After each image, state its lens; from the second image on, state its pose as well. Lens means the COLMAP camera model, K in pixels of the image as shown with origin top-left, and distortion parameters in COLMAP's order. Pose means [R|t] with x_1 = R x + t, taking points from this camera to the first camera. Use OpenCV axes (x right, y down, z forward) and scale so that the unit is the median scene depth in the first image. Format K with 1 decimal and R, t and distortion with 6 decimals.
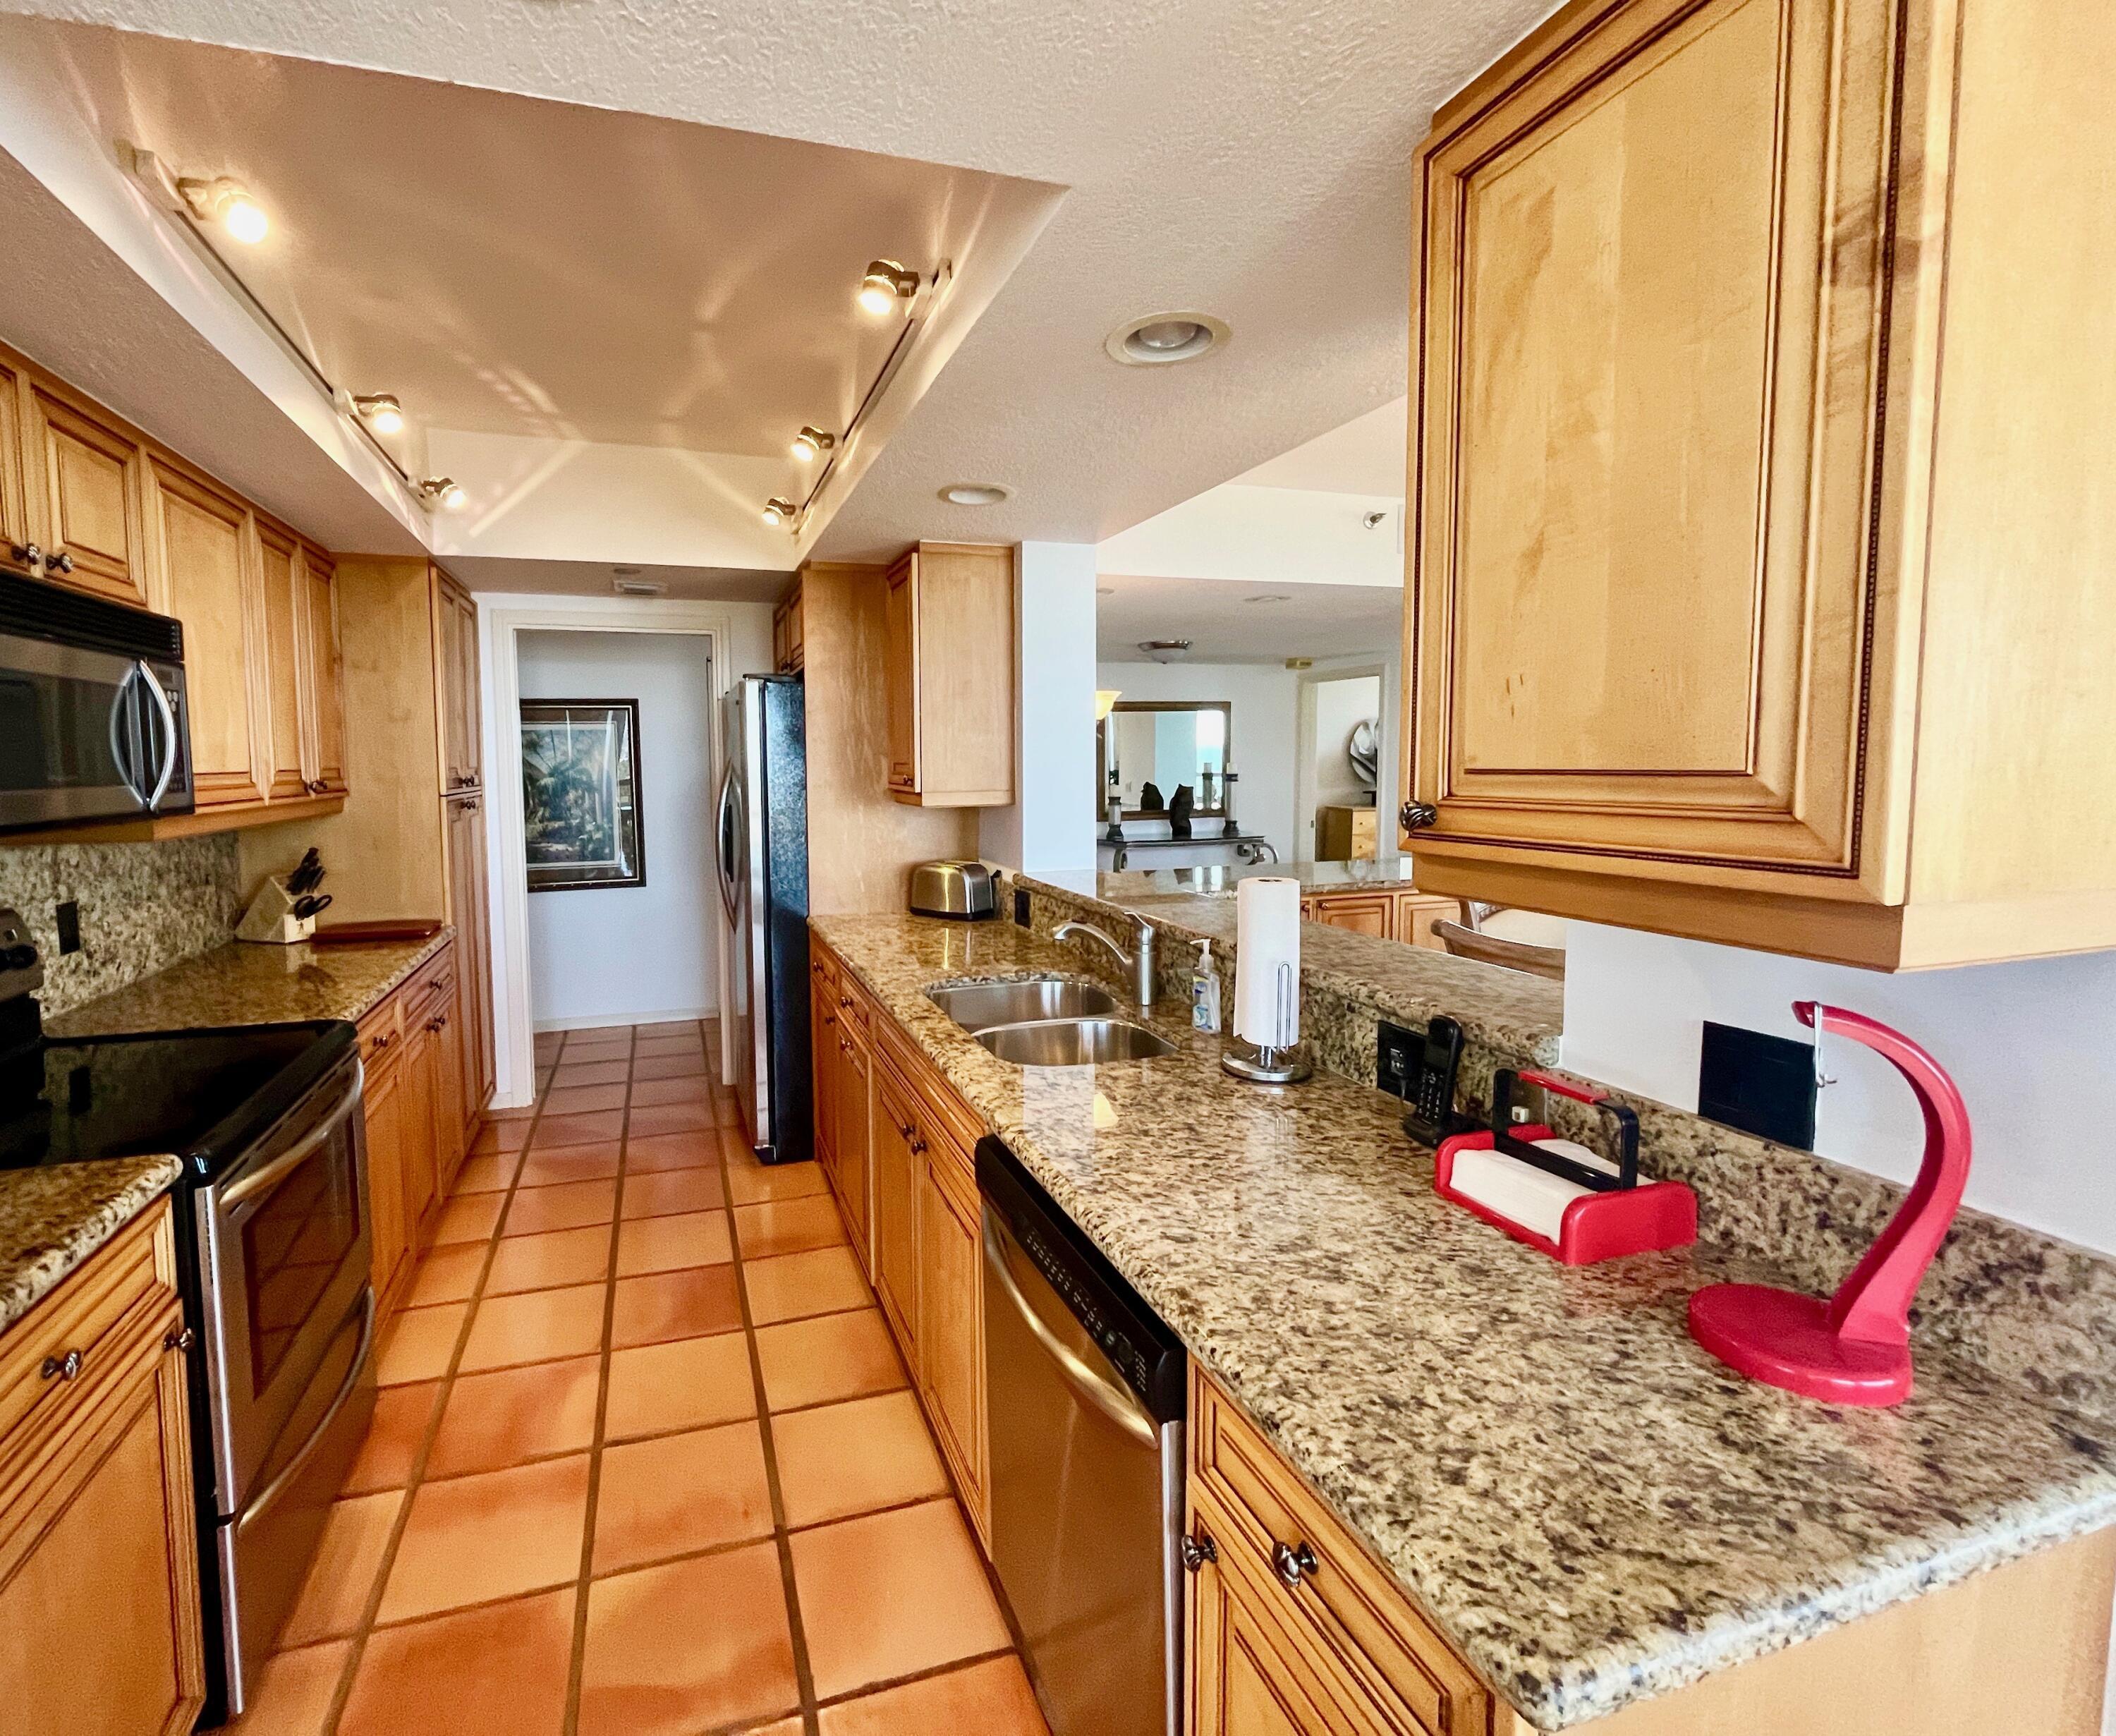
lens RADIAL K [[1146.0, 0, 1058.0], [0, 1146.0, 868.0], [0, 0, 1]] dist [0.000220, 0.000082]
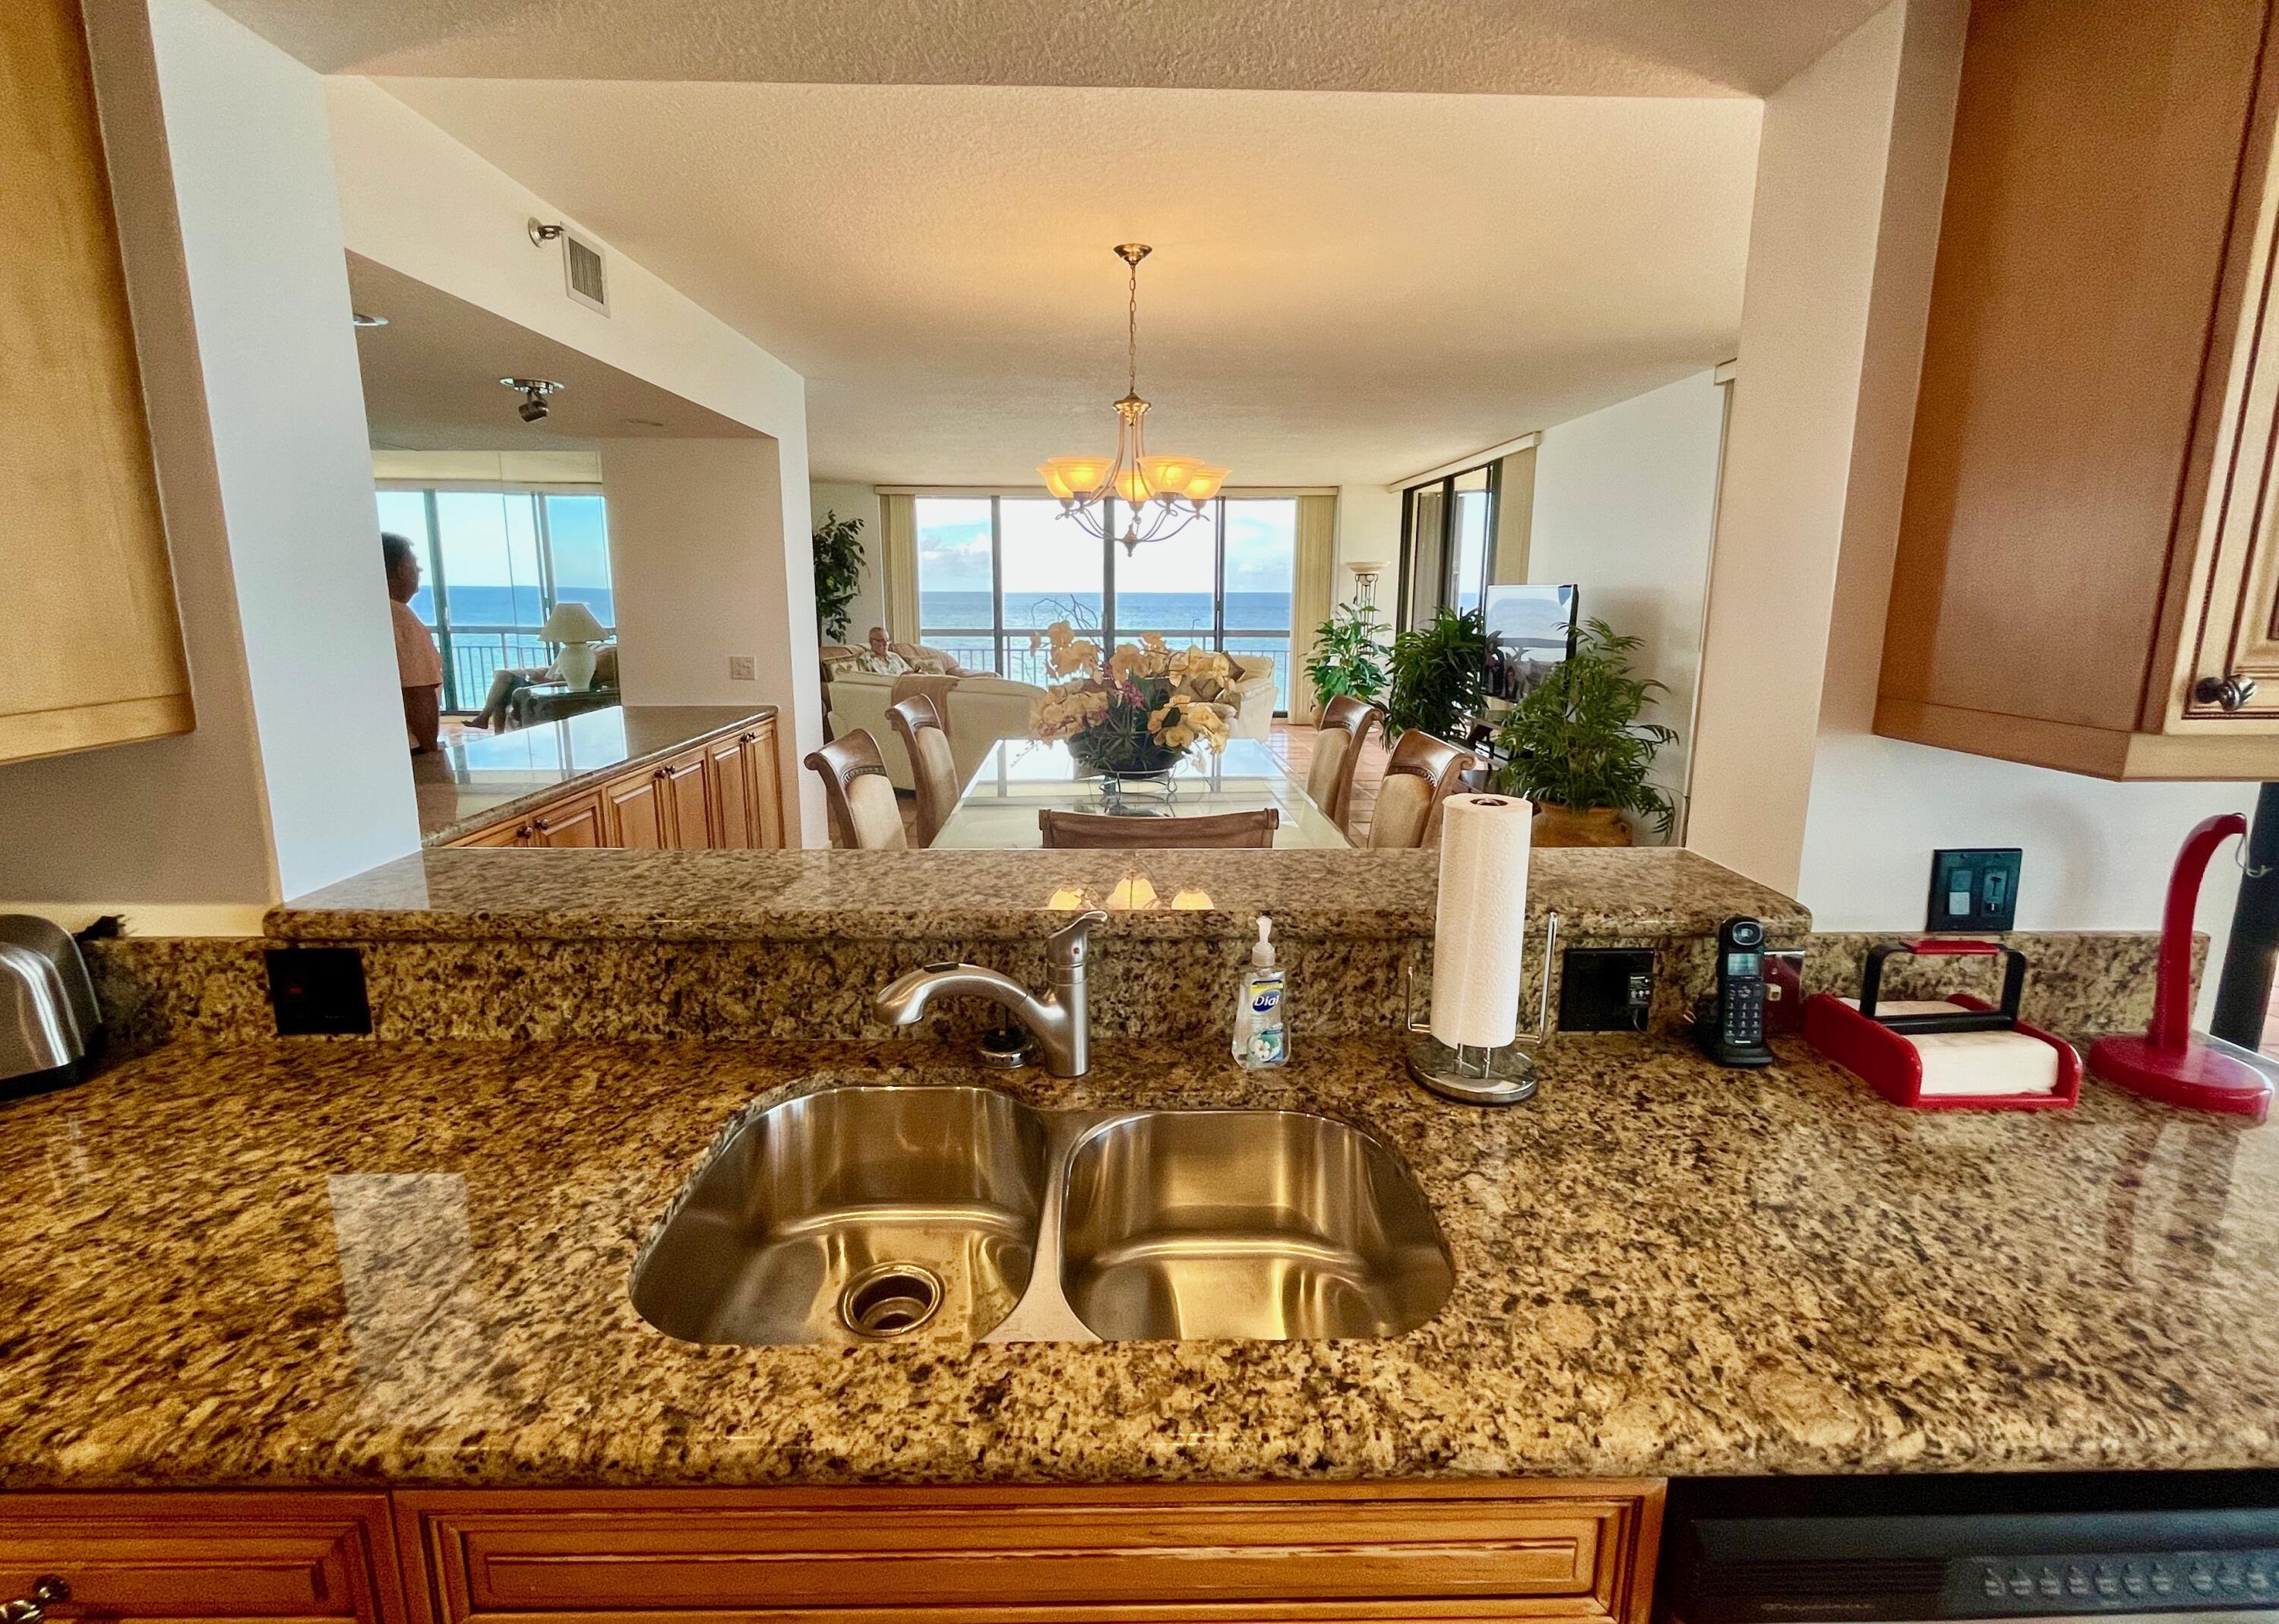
lens RADIAL K [[994.4, 0, 1136.0], [0, 994.4, 770.9], [0, 0, 1]] dist [-0.001509, -0.000244]
pose [[0.306870, -0.165585, 0.937236, -0.449131], [0.083681, 0.985630, 0.146736, -0.117736], [-0.948065, 0.033400, 0.316317, 1.101067]]
